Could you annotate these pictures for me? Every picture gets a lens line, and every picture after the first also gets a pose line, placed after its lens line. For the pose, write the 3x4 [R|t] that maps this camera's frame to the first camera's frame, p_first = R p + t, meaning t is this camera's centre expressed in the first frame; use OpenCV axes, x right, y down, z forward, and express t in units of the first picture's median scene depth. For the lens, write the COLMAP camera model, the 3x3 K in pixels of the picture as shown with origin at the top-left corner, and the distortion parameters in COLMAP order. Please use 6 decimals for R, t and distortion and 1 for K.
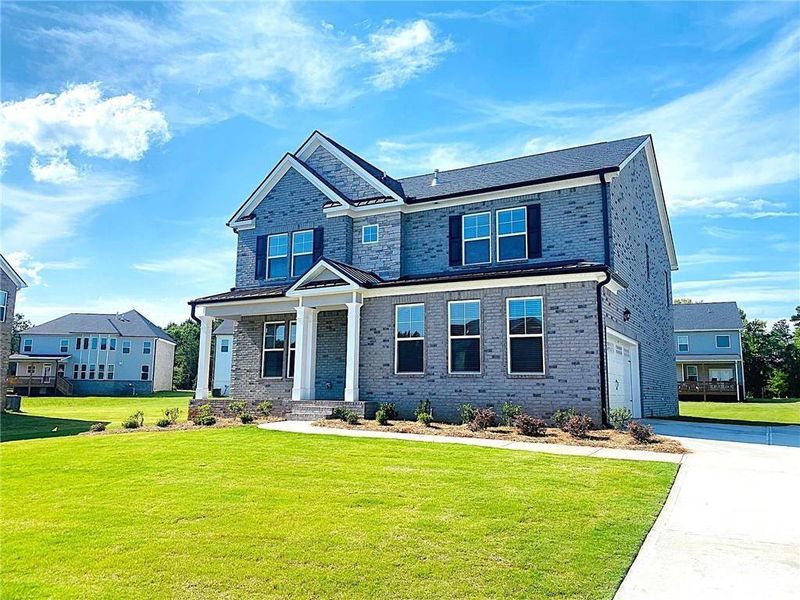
lens RADIAL K [[691.2, 0, 400.0], [0, 691.2, 300.0], [0, 0, 1]] dist [0.193961, -0.214319]
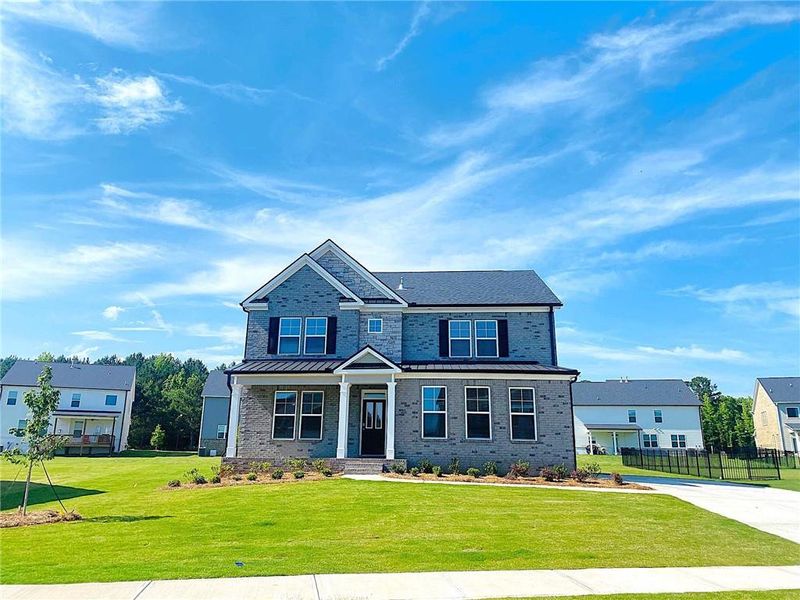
lens RADIAL K [[691.2, 0, 400.0], [0, 691.2, 300.0], [0, 0, 1]] dist [0.193961, -0.214319]
pose [[0.890199, 0.099981, 0.444466, -0.607671], [-0.065205, 0.993538, -0.092898, -0.028052], [-0.450882, 0.053716, 0.890966, -0.177387]]
